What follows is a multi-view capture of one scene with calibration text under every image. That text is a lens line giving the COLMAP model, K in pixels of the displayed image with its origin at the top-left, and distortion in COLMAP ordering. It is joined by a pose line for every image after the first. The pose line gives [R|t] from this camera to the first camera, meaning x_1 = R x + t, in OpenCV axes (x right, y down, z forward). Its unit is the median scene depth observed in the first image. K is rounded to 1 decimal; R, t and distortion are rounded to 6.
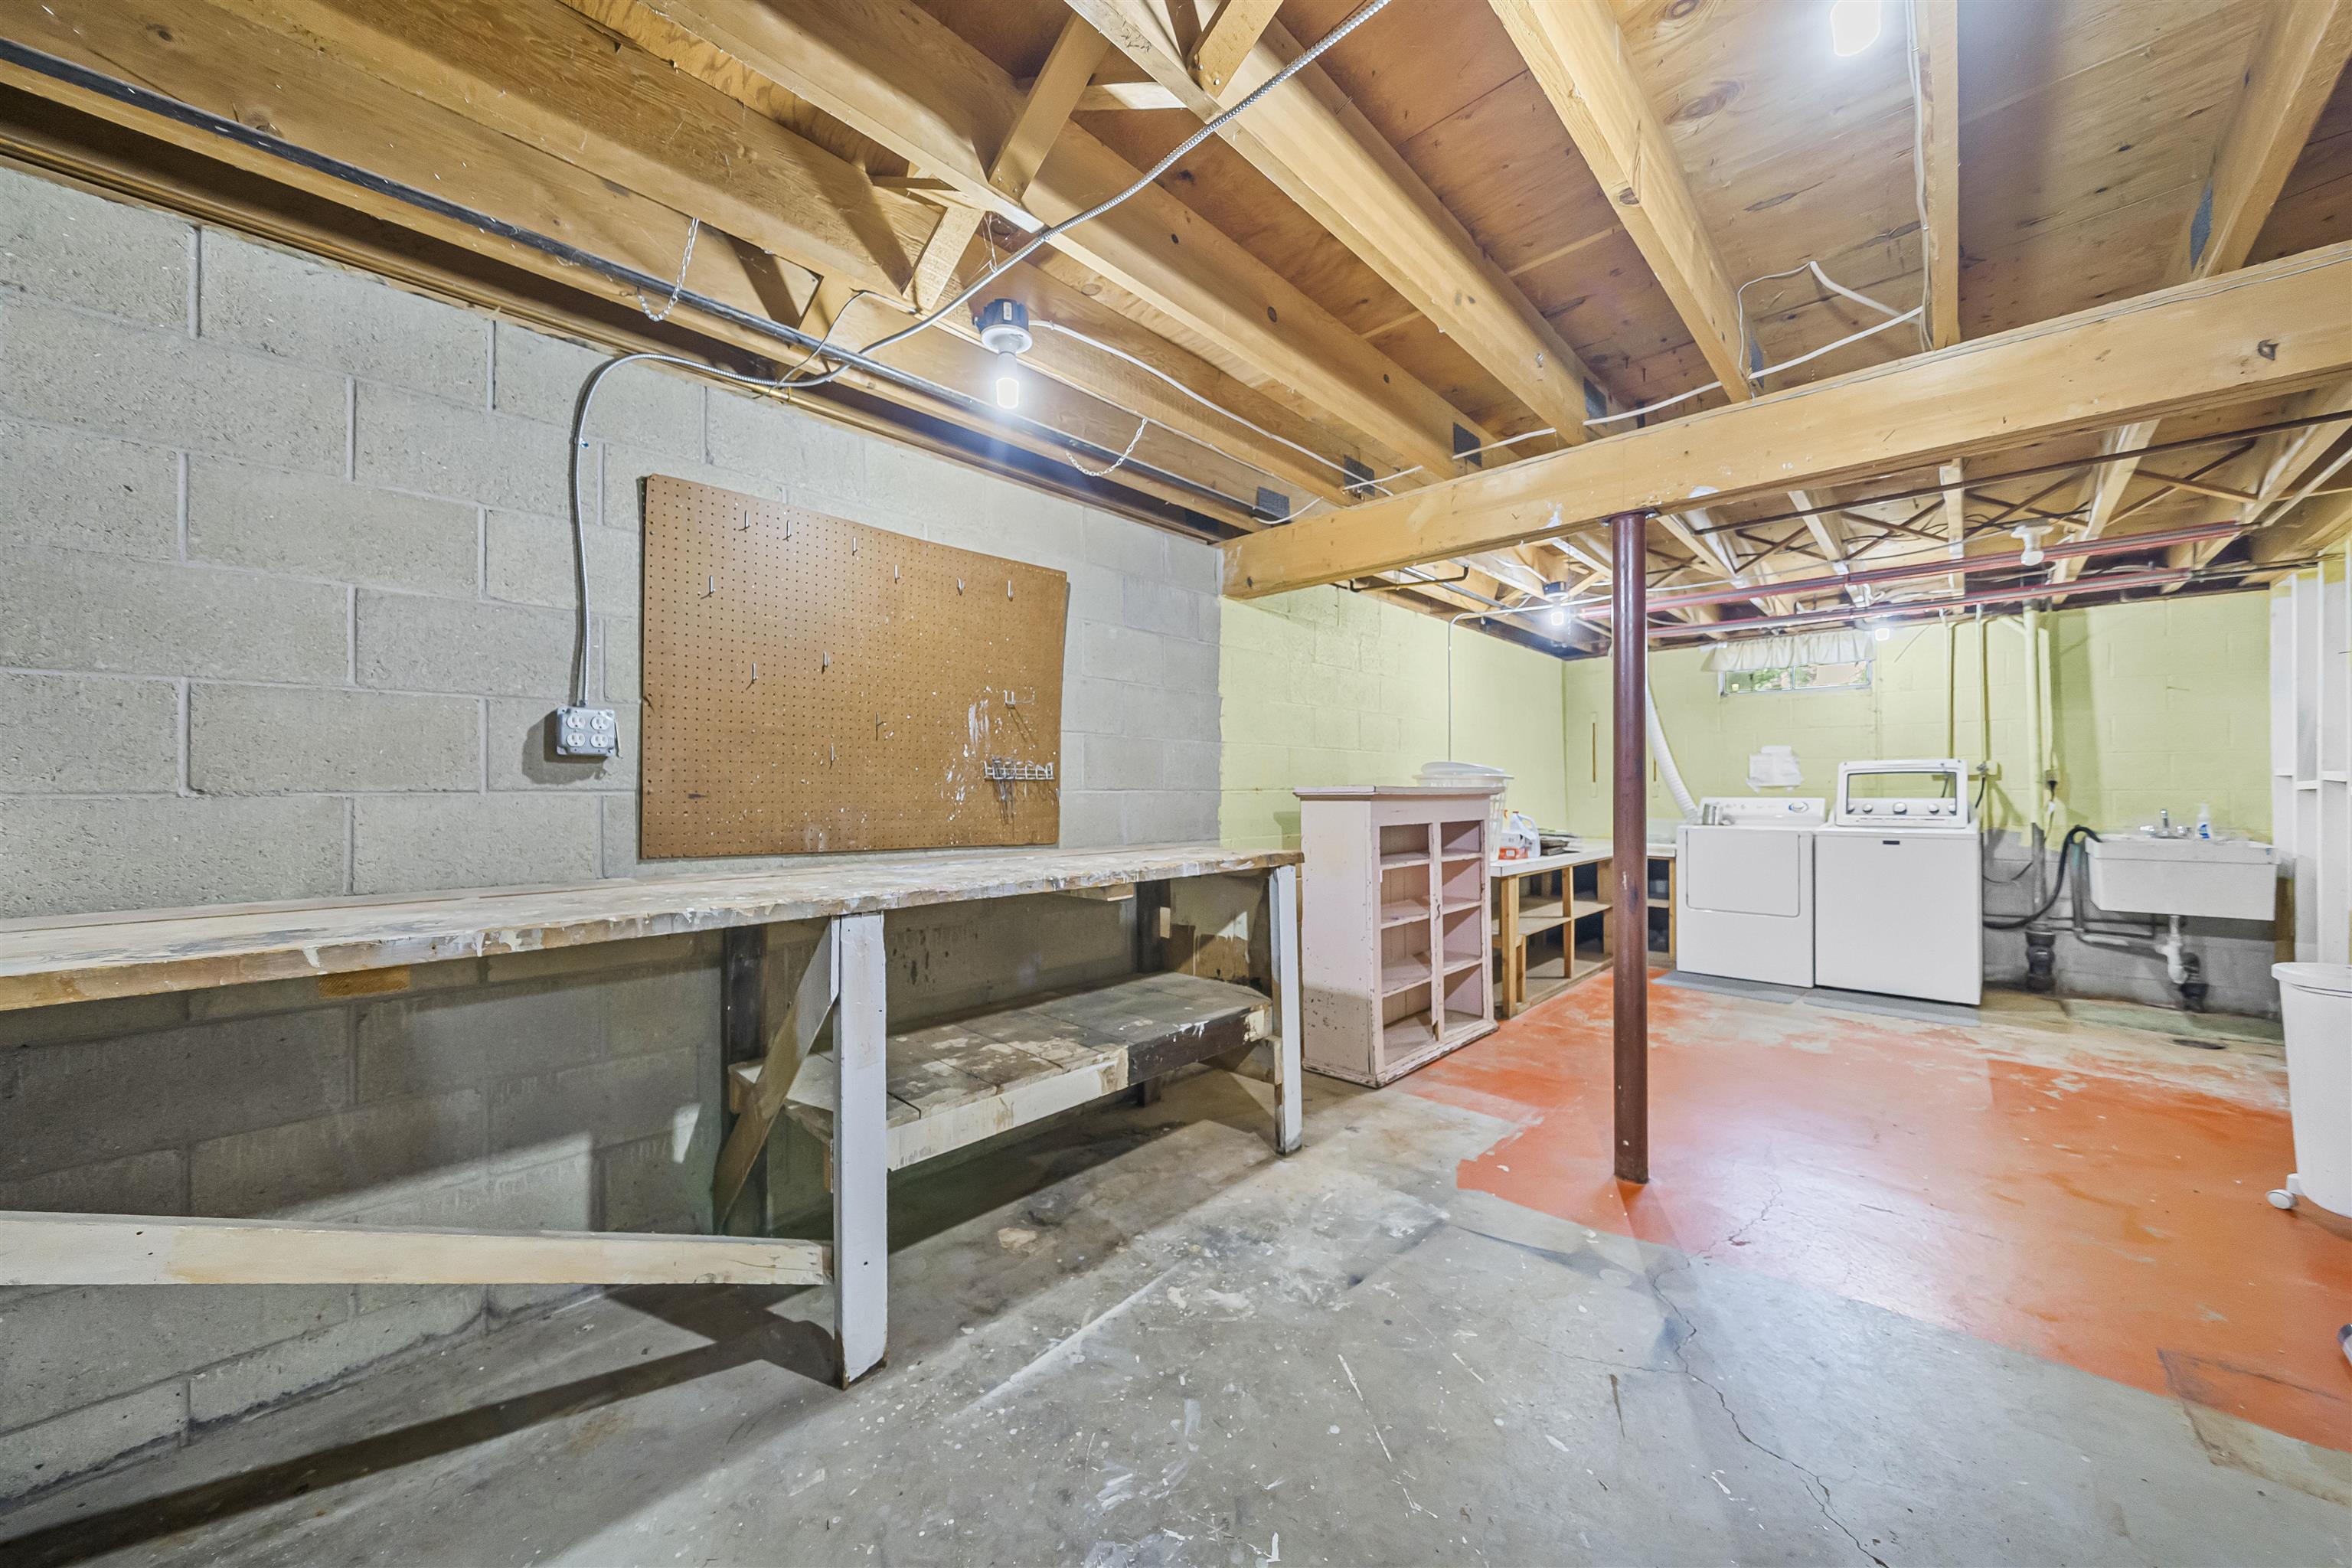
lens RADIAL K [[841.3, 0, 1186.6], [0, 841.3, 786.2], [0, 0, 1]] dist [-0.000126, -0.000089]
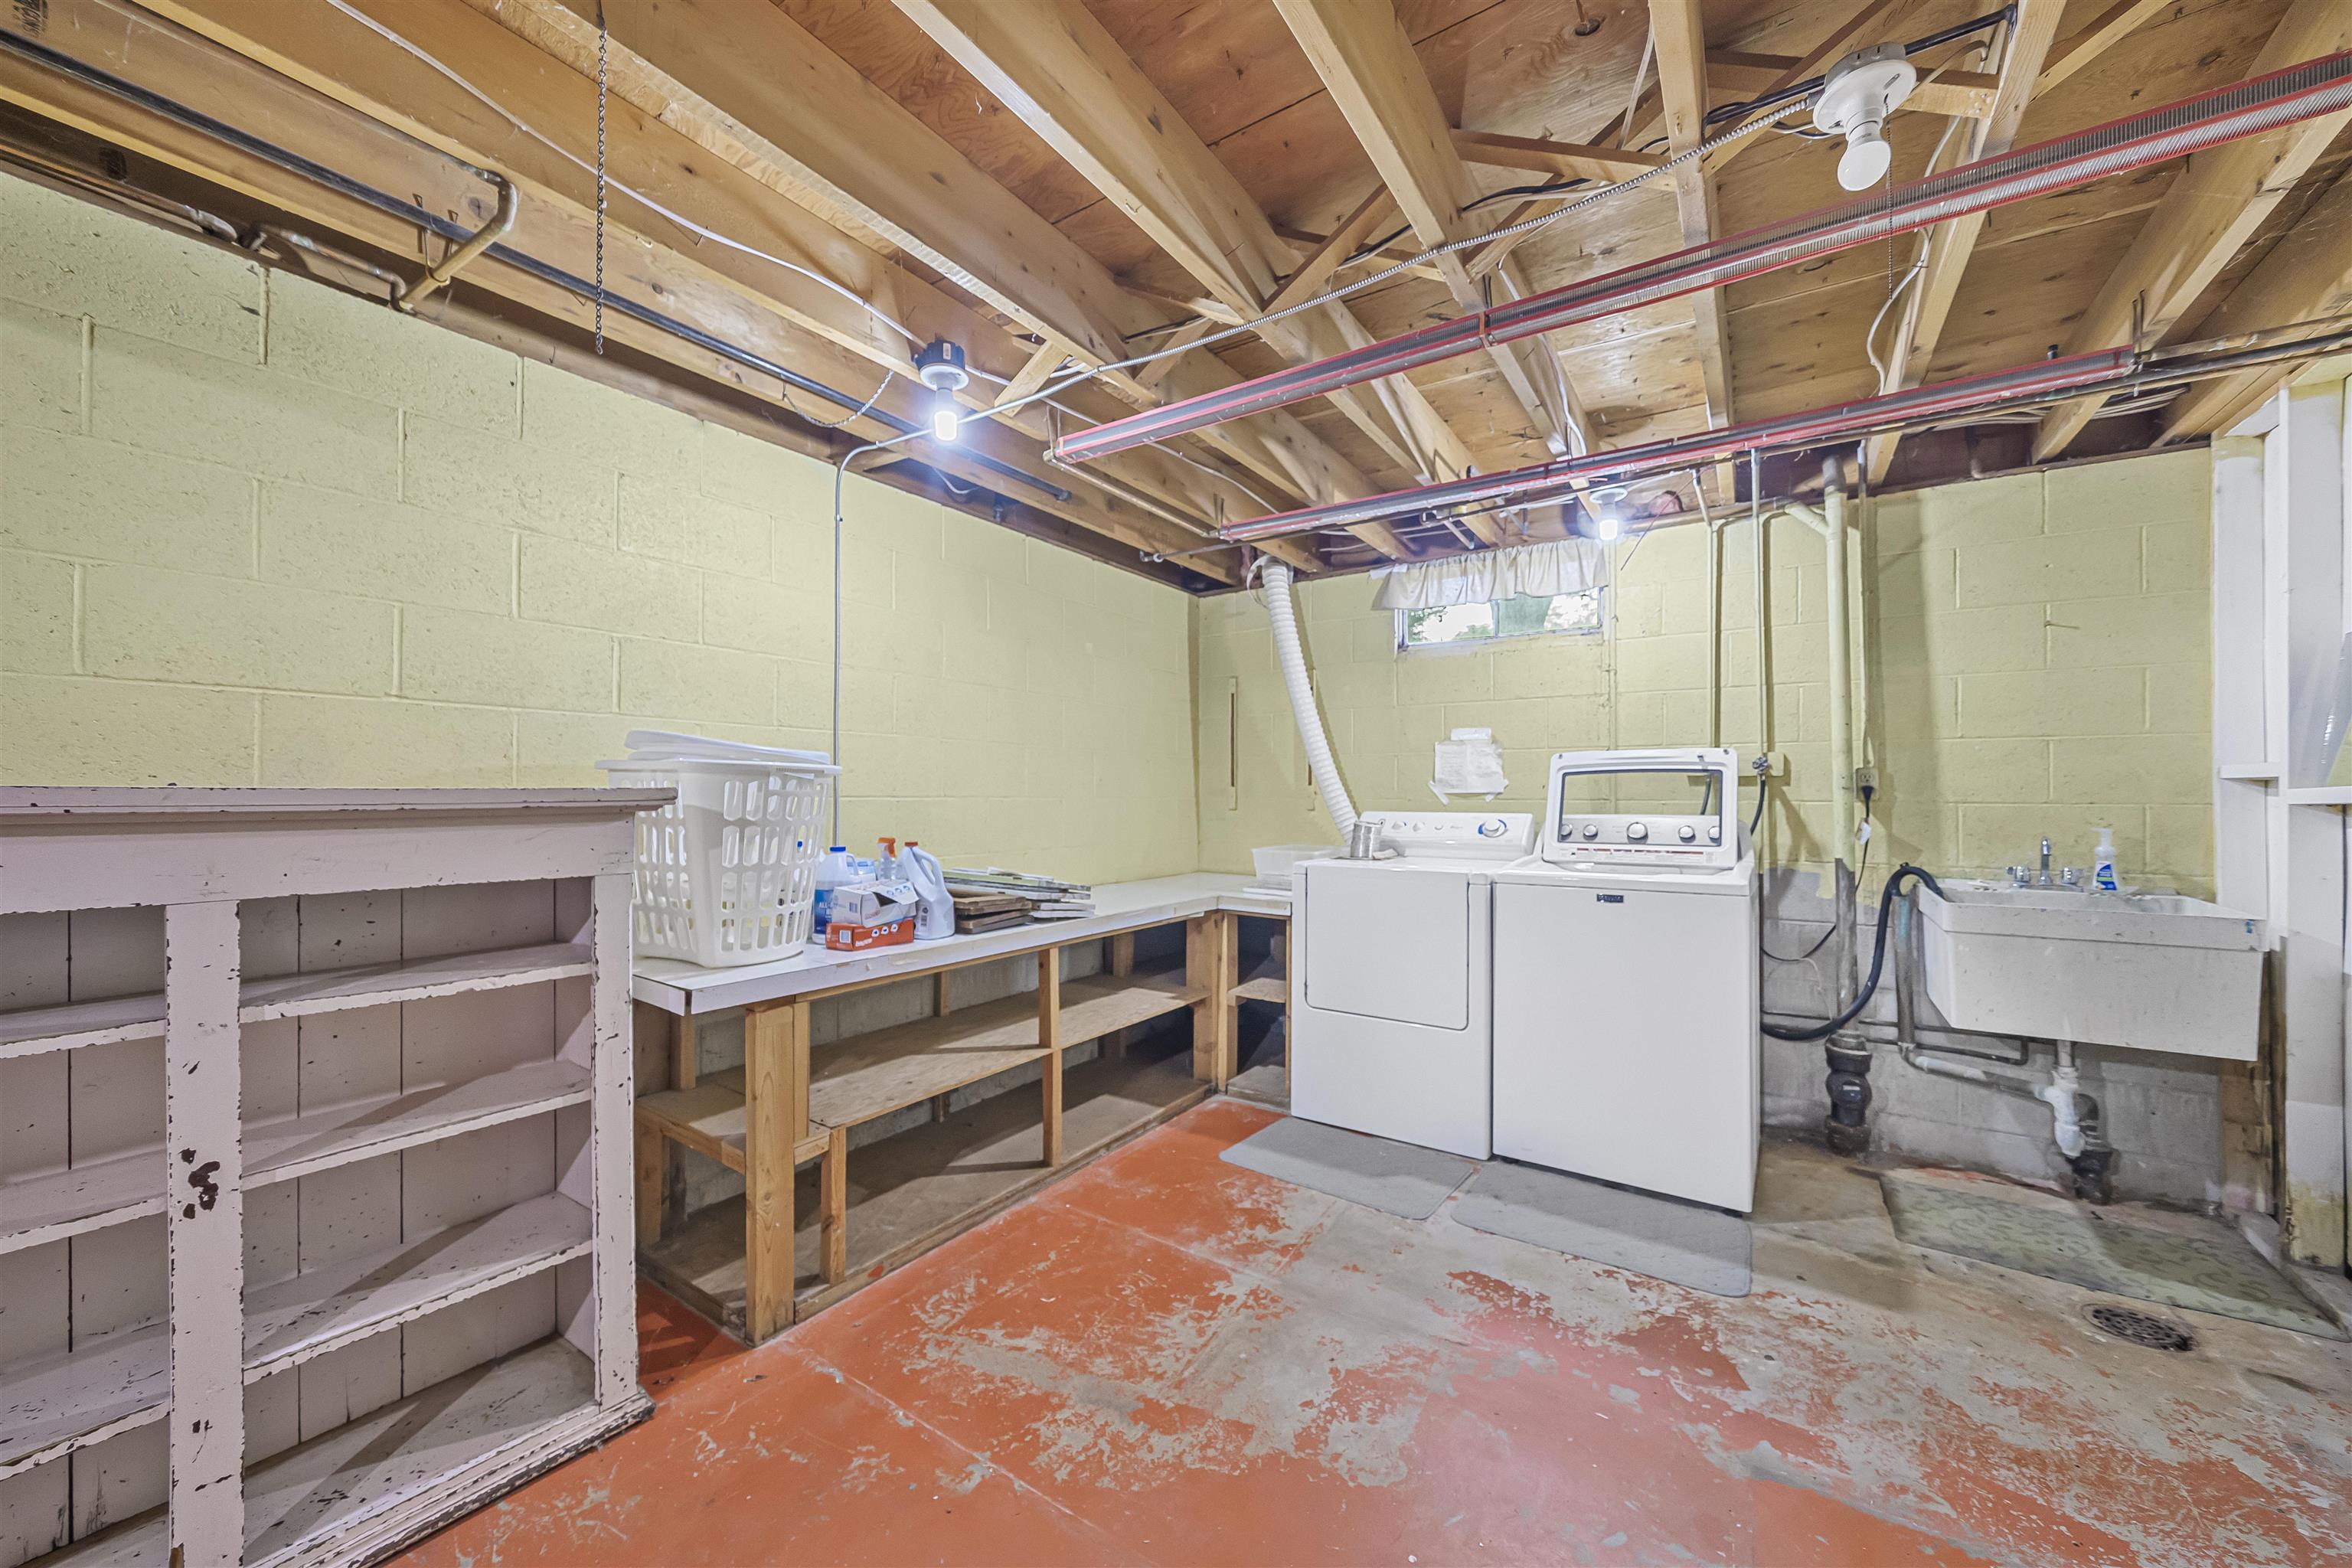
lens RADIAL K [[895.2, 0, 1162.5], [0, 895.2, 789.2], [0, 0, 1]] dist [-0.000527, -0.000339]
pose [[0.987620, 0.006158, 0.156746, 0.450761], [-0.005547, 0.999975, -0.004337, 0.000877], [-0.156768, 0.003413, 0.987630, 0.464642]]
